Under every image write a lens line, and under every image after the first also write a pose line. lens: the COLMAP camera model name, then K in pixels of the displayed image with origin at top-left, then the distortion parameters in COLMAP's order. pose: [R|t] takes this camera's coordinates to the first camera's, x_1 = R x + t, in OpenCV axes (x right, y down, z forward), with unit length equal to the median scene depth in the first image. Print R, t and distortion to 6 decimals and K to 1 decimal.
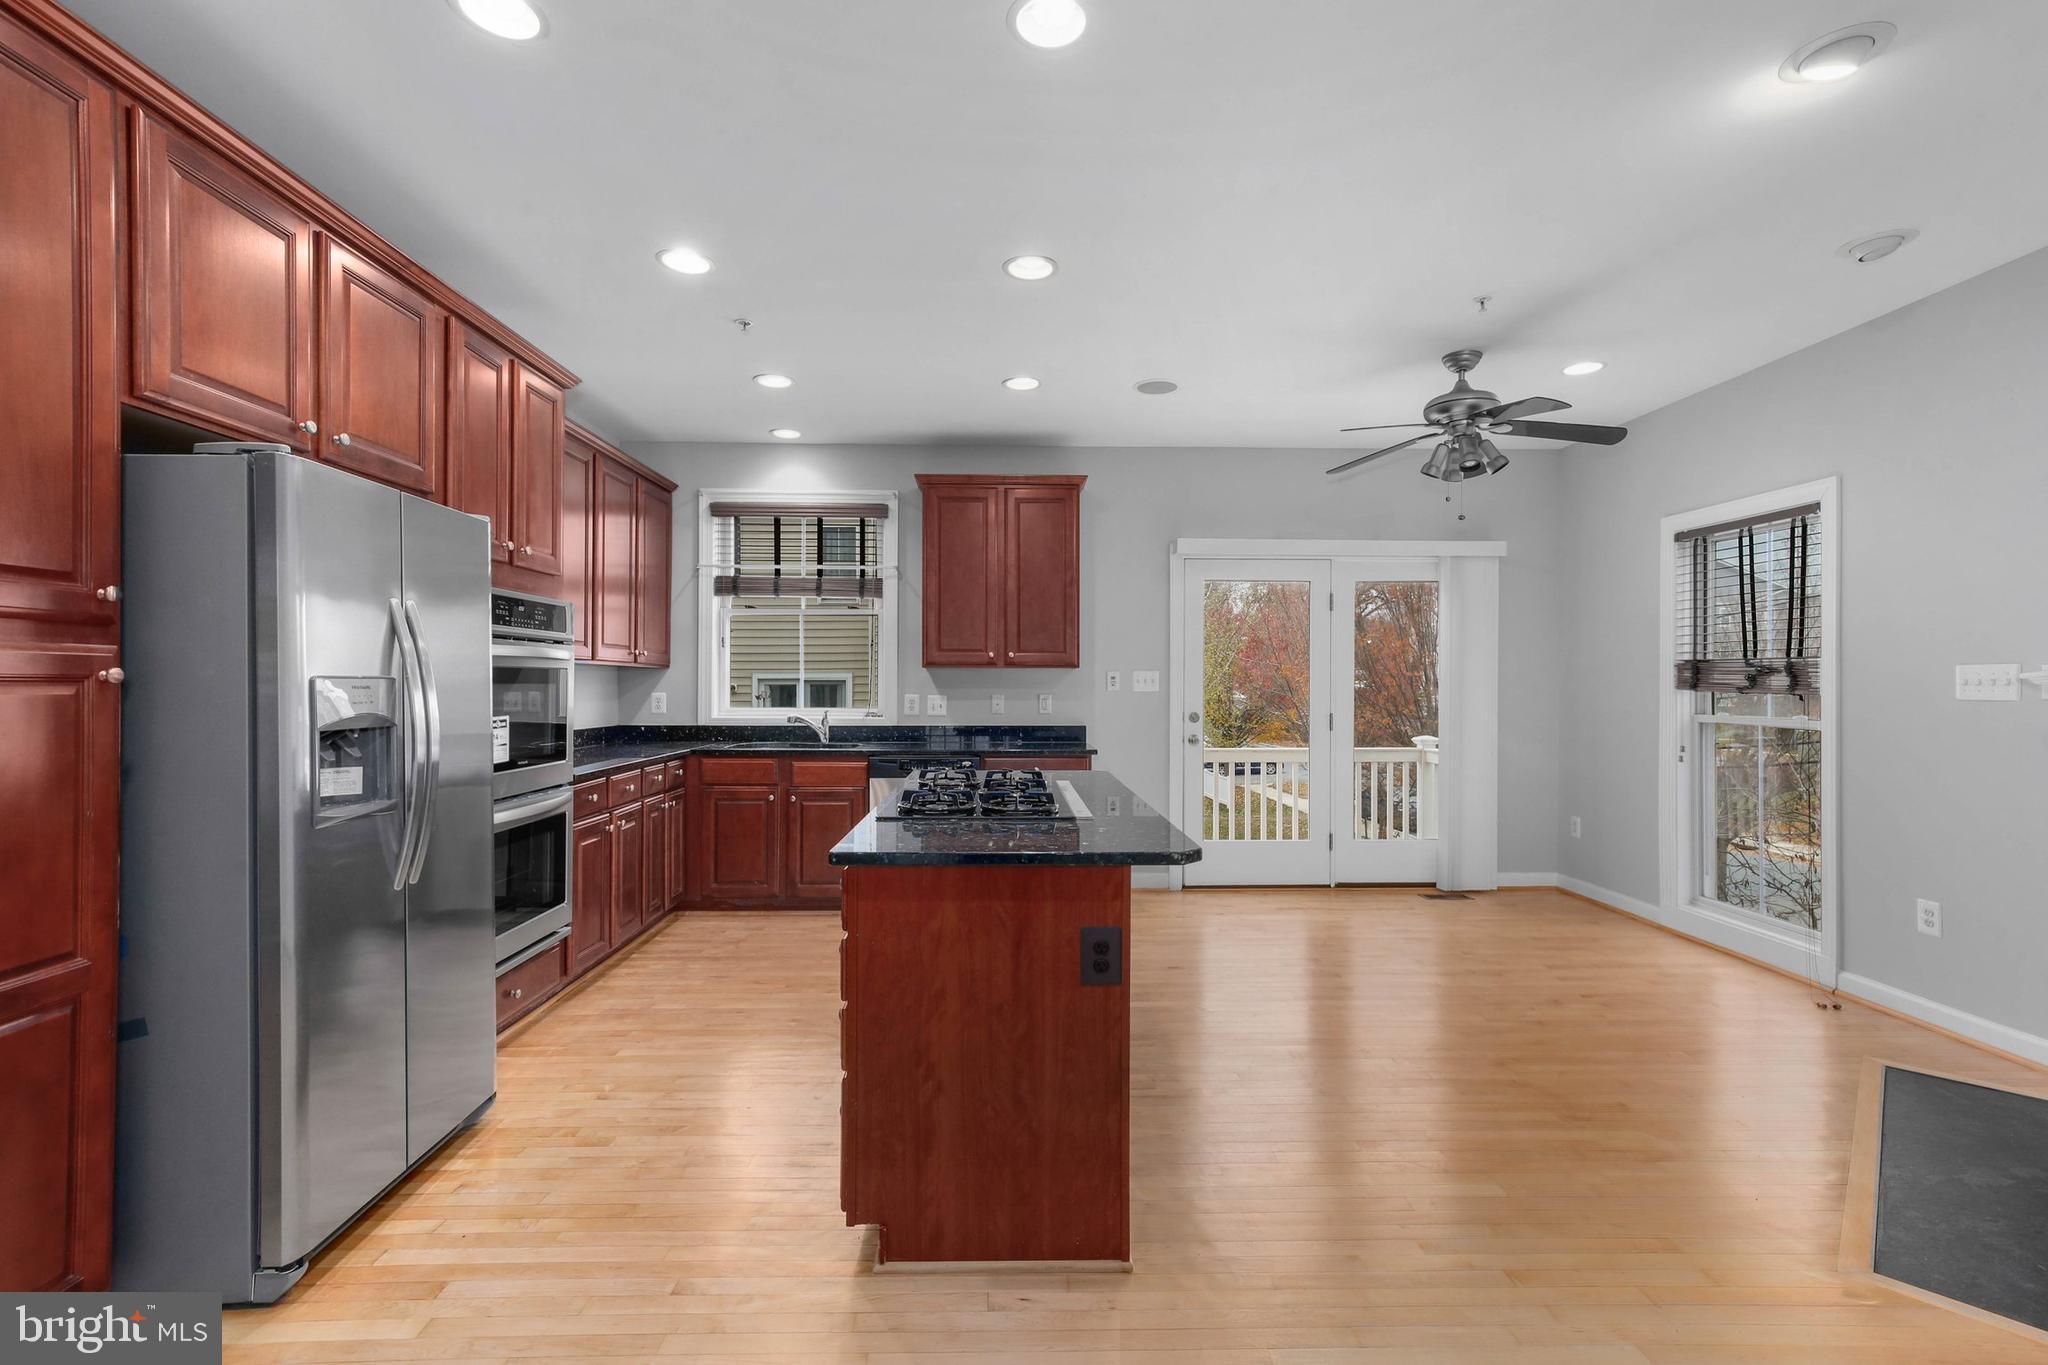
lens RADIAL K [[942.8, 0, 1026.3], [0, 942.8, 676.6], [0, 0, 1]] dist [-0.027269, 0.005081]
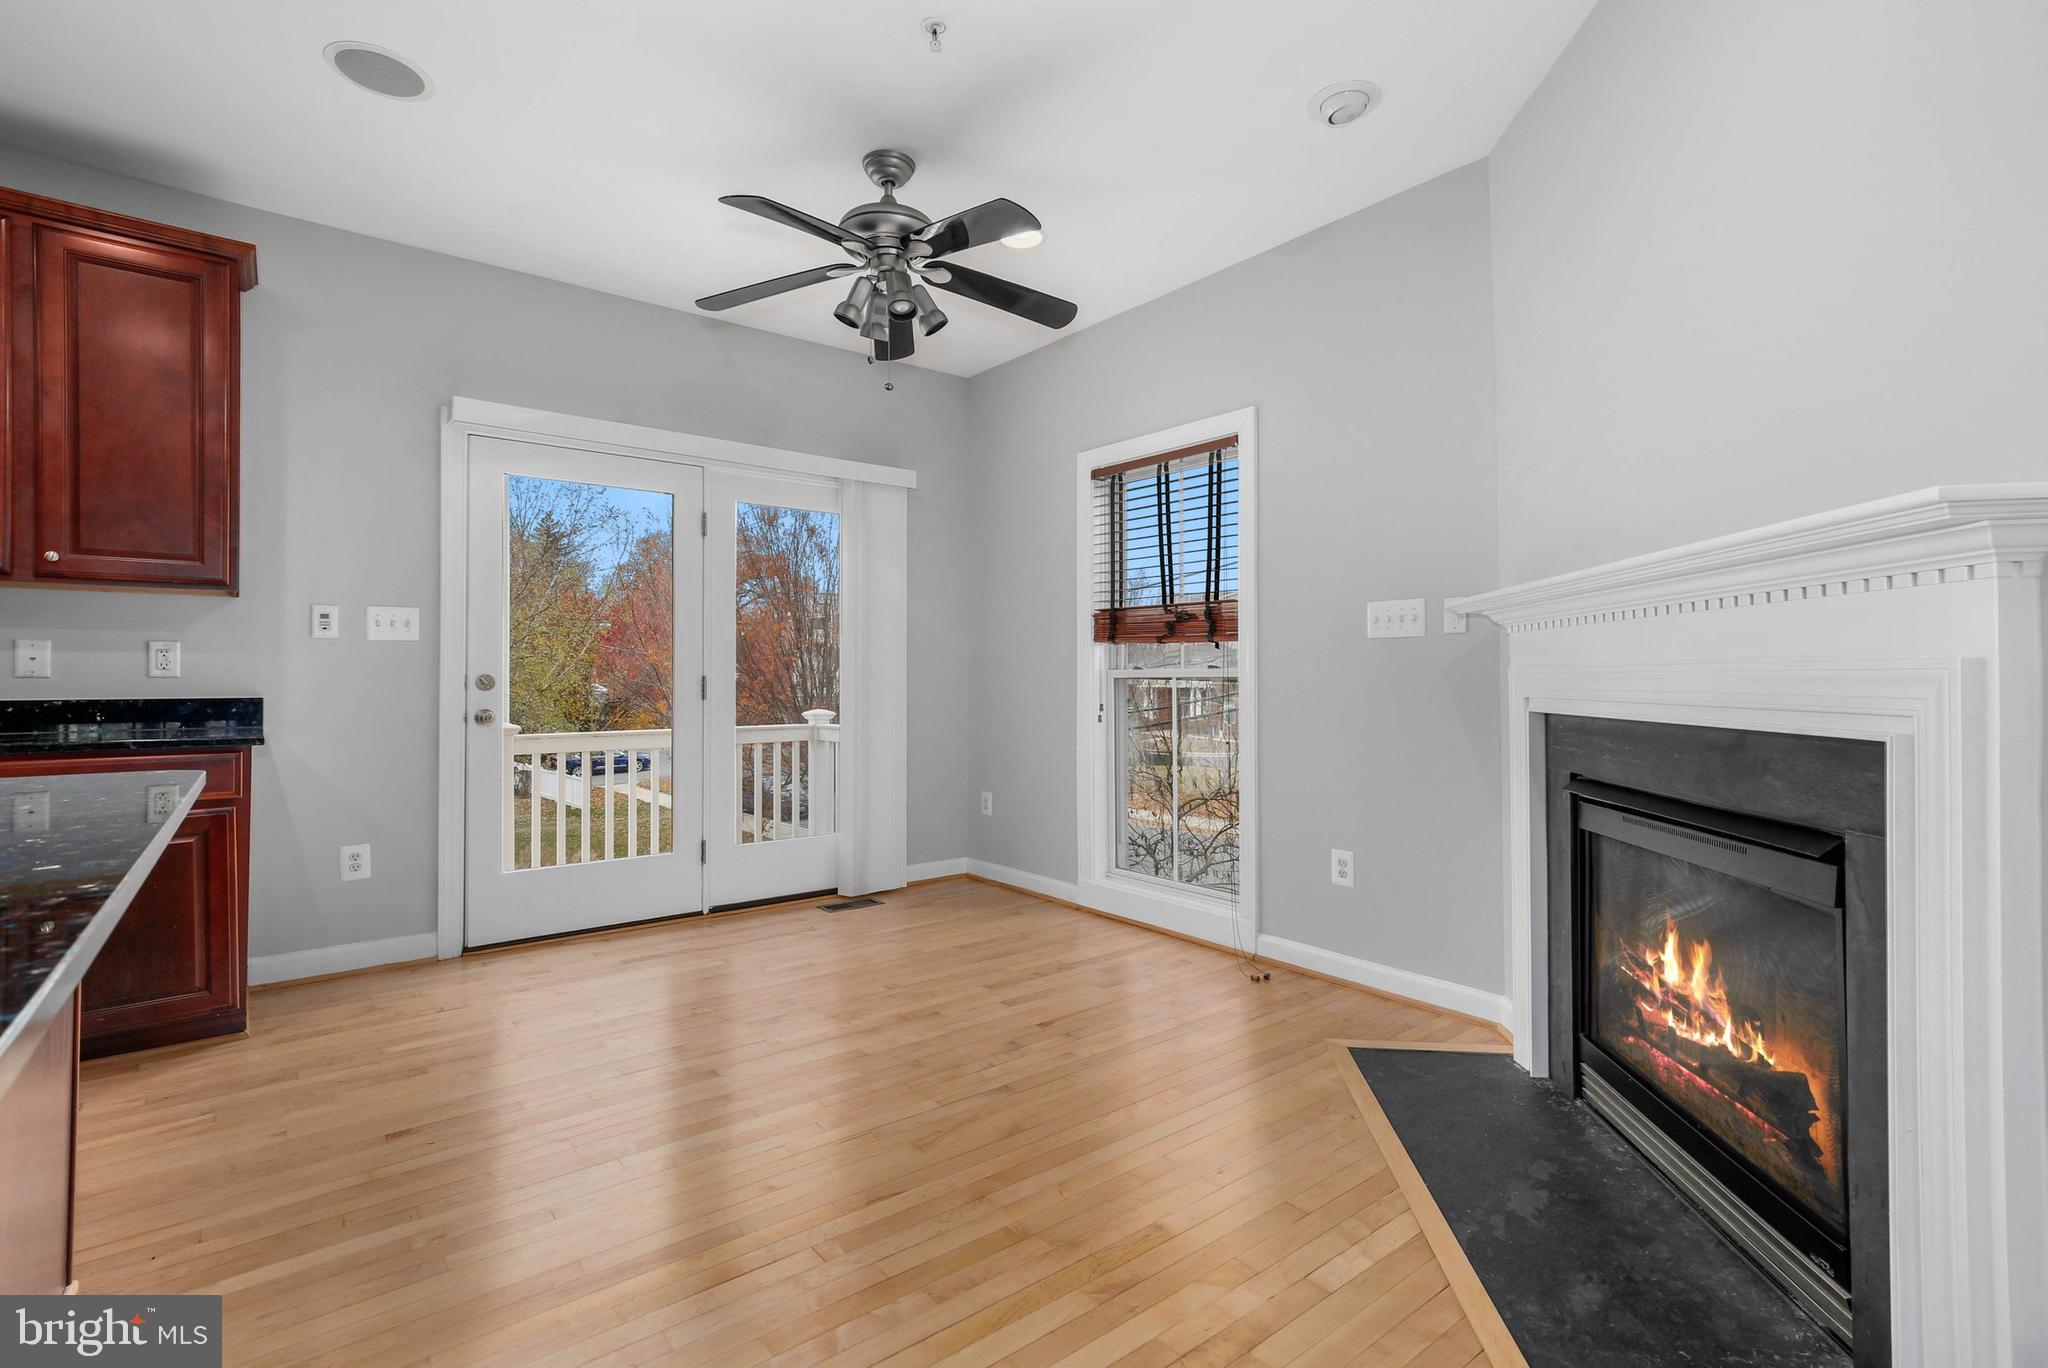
lens RADIAL K [[942.8, 0, 1033.0], [0, 942.8, 663.7], [0, 0, 1]] dist [-0.027269, 0.005081]
pose [[0.788248, 0.003228, 0.615350, 0.100528], [-0.000004, 0.999986, -0.005241, 0.041698], [-0.615358, 0.004128, 0.788237, 0.331214]]
